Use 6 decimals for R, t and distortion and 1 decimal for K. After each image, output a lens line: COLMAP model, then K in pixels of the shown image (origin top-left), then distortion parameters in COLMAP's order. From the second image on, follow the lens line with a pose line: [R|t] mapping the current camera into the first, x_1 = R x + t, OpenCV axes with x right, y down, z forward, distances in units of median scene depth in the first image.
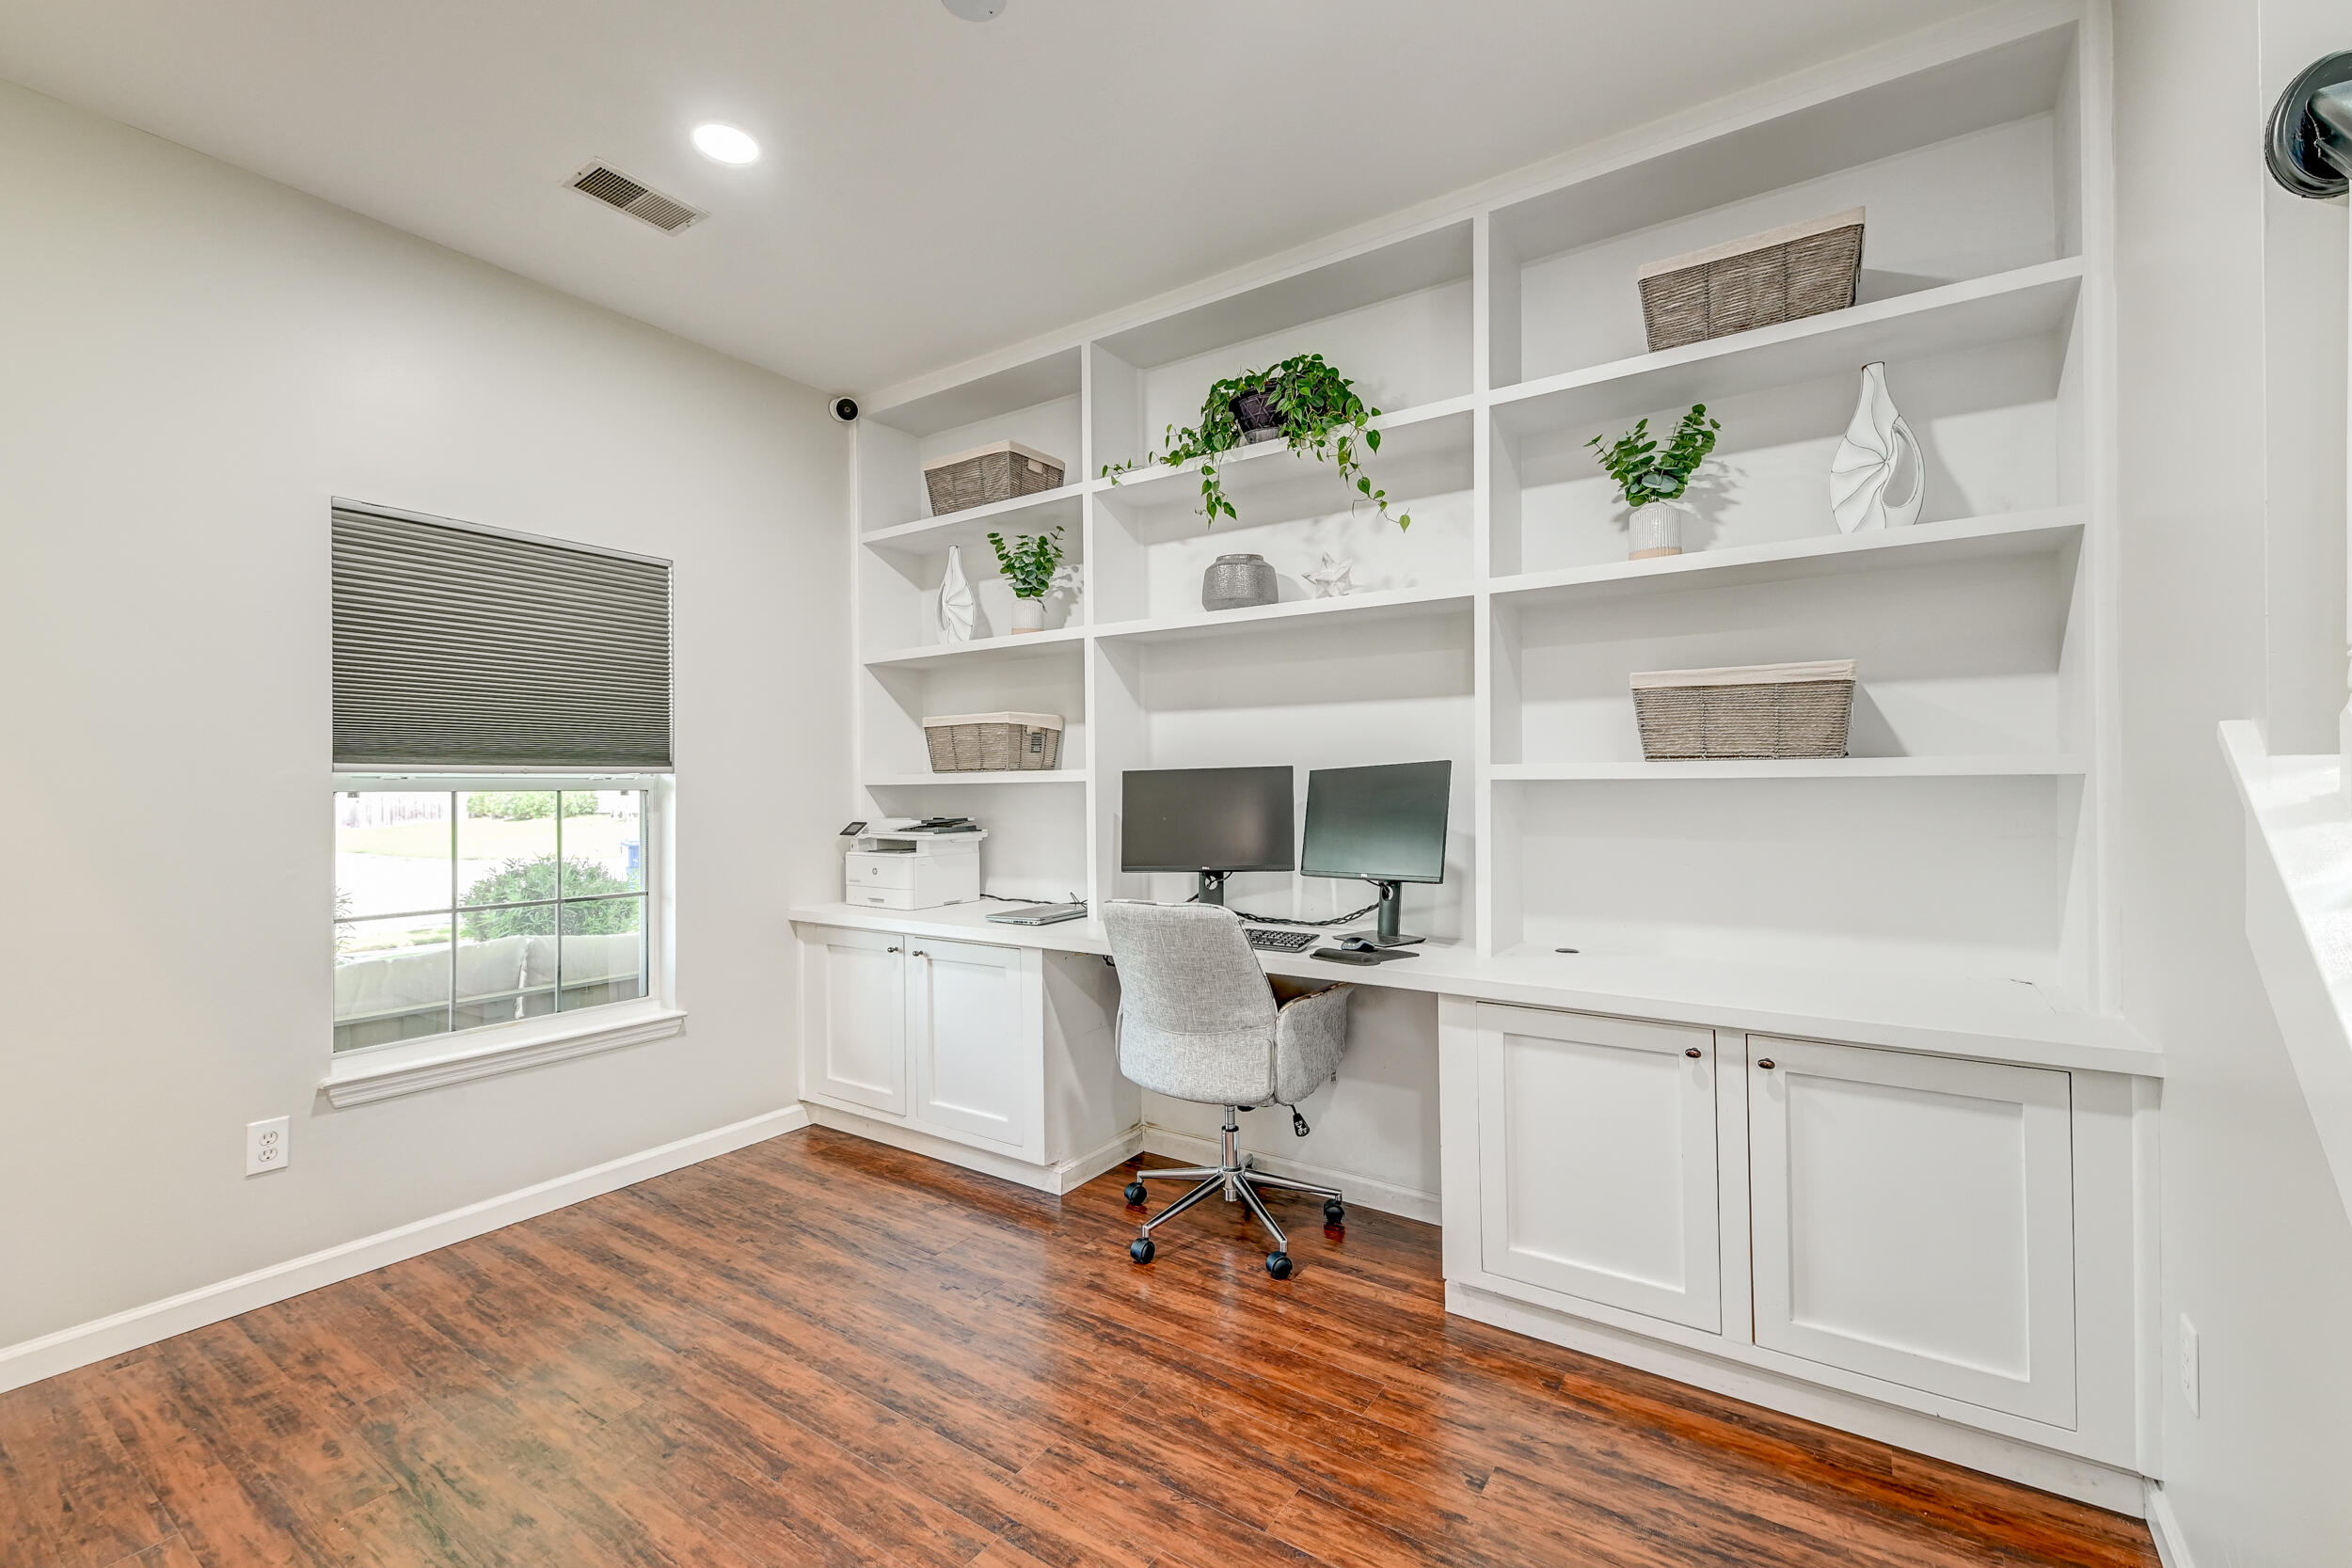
lens RADIAL K [[1001.6, 0, 1163.5], [0, 1001.6, 785.5], [0, 0, 1]] dist [0.018772, -0.007258]
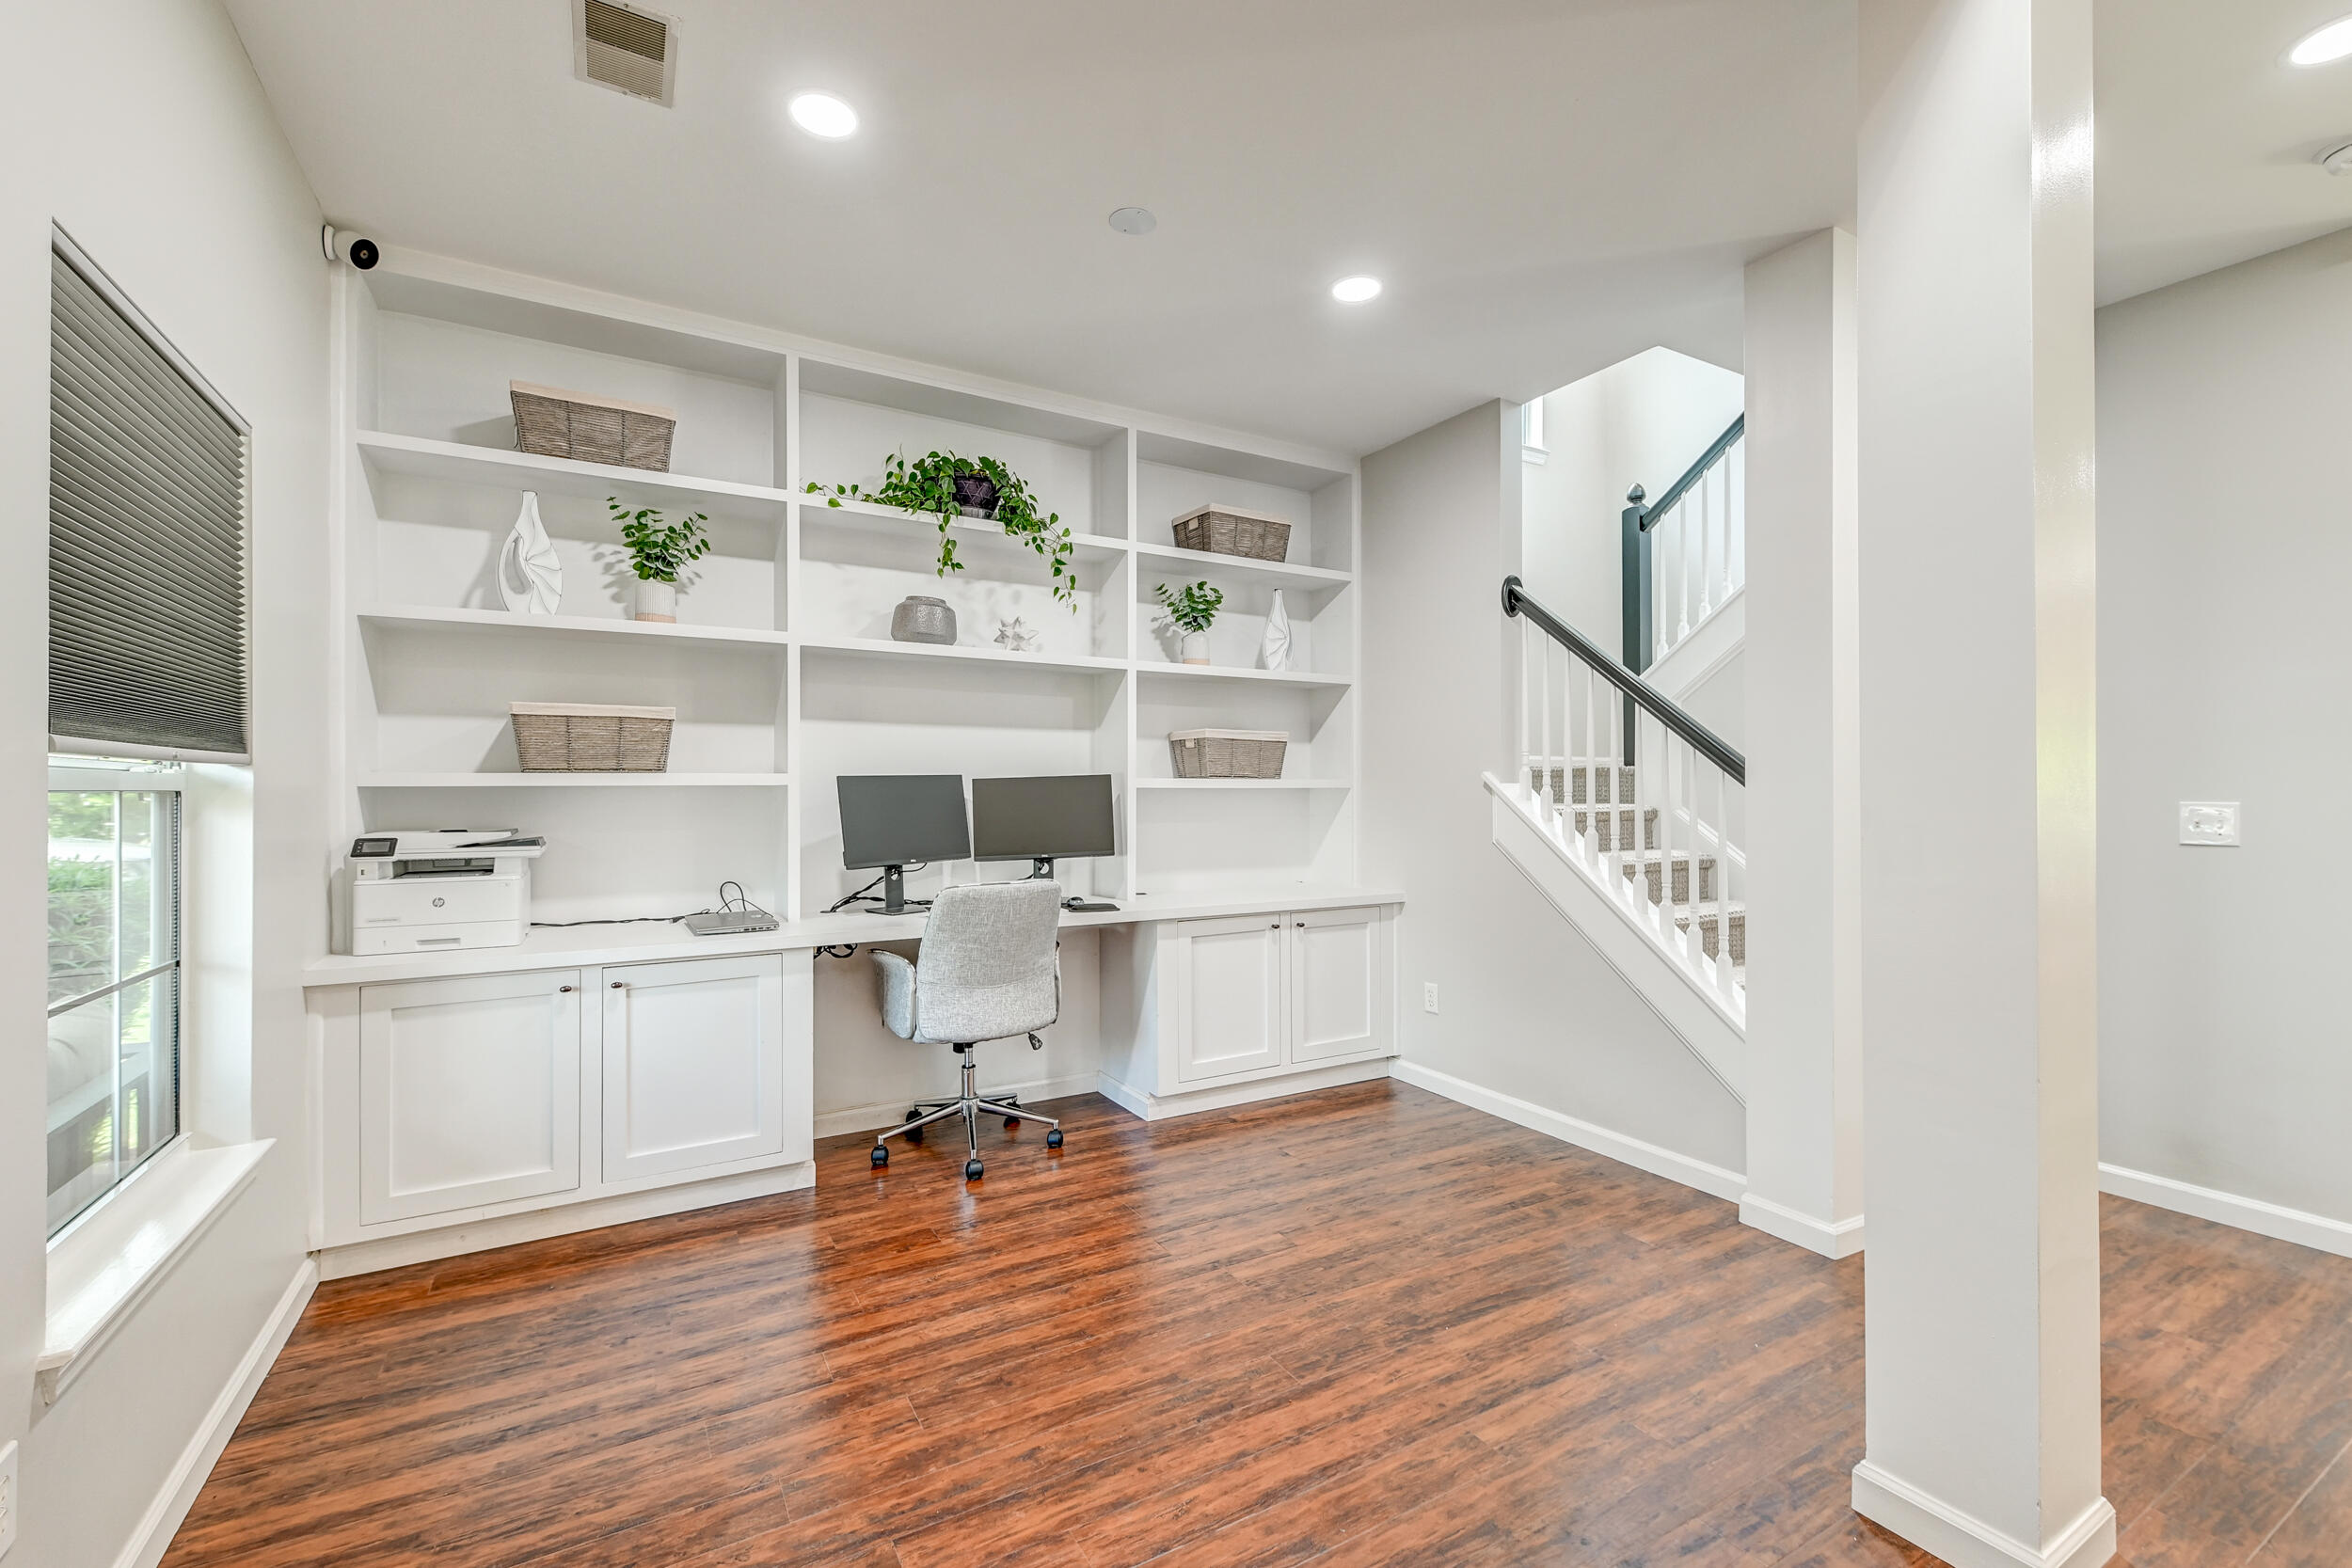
lens RADIAL K [[1001.6, 0, 1174.4], [0, 1001.6, 800.0], [0, 0, 1]] dist [0.018772, -0.007258]
pose [[0.426461, -0.001475, 0.904505, -0.883541], [-0.000972, 0.999997, 0.002090, 0.008432], [-0.904506, -0.001771, 0.426458, 0.223543]]
